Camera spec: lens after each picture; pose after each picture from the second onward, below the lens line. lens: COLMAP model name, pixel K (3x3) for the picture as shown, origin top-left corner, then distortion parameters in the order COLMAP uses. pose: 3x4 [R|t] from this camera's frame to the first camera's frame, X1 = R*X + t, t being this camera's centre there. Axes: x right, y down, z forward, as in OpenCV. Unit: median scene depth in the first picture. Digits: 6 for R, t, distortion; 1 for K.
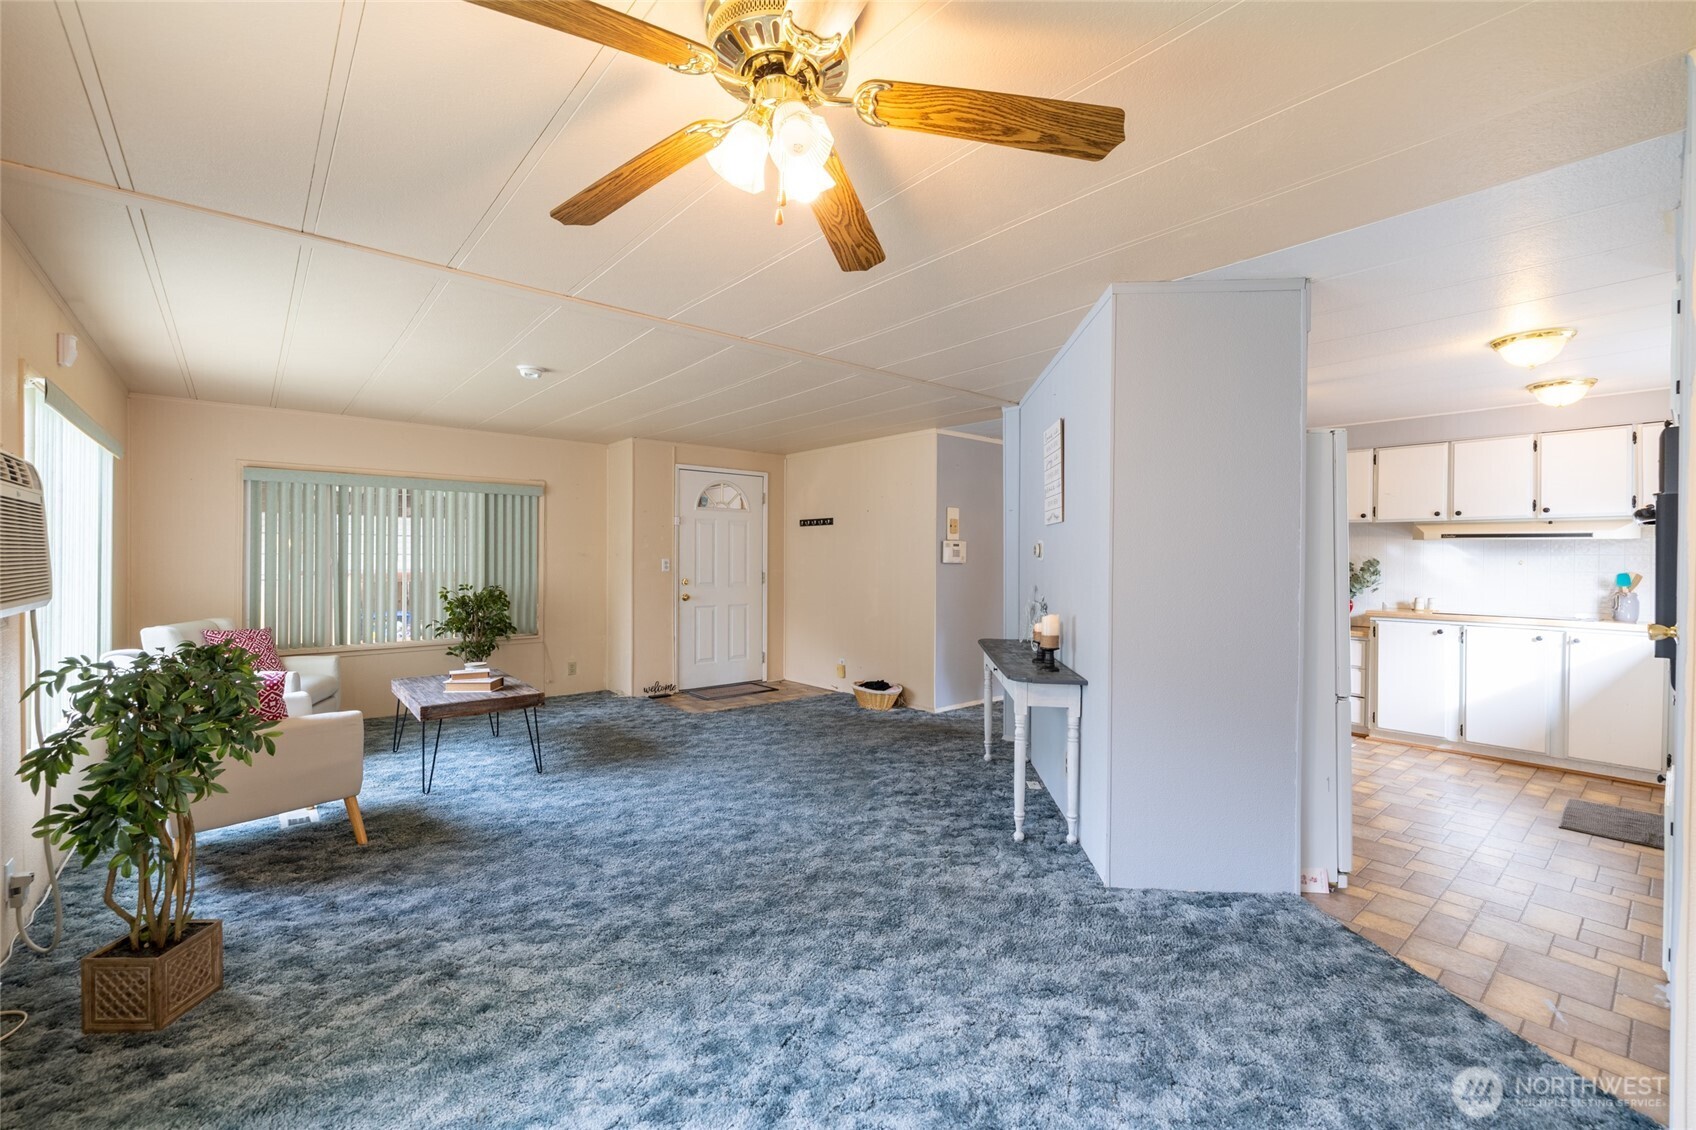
lens RADIAL K [[716.8, 0, 840.1], [0, 716.8, 560.5], [0, 0, 1]] dist [0.004140, -0.001590]
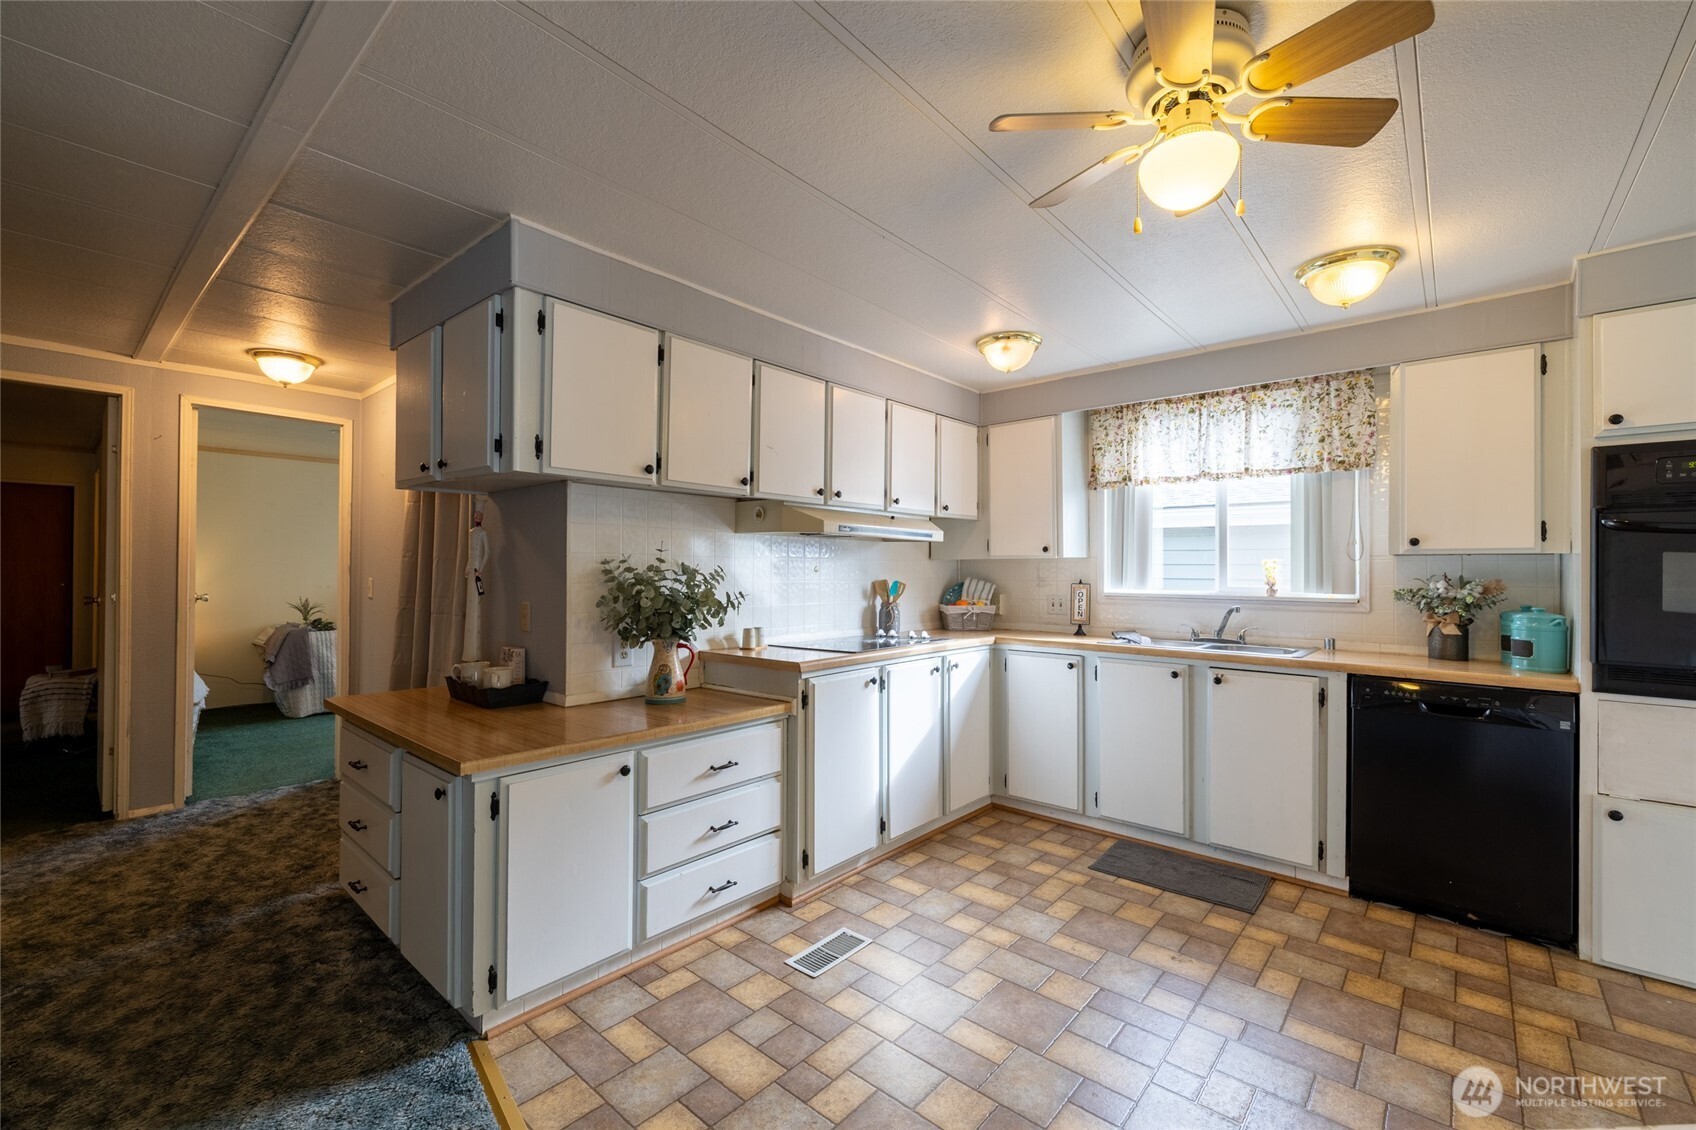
lens RADIAL K [[716.8, 0, 846.8], [0, 716.8, 560.4], [0, 0, 1]] dist [0.004140, -0.001590]
pose [[-0.155109, 0.002194, 0.987895, 0.205971], [-0.001480, 0.999996, -0.002453, -0.003740], [-0.987896, -0.001843, -0.155105, 1.046065]]
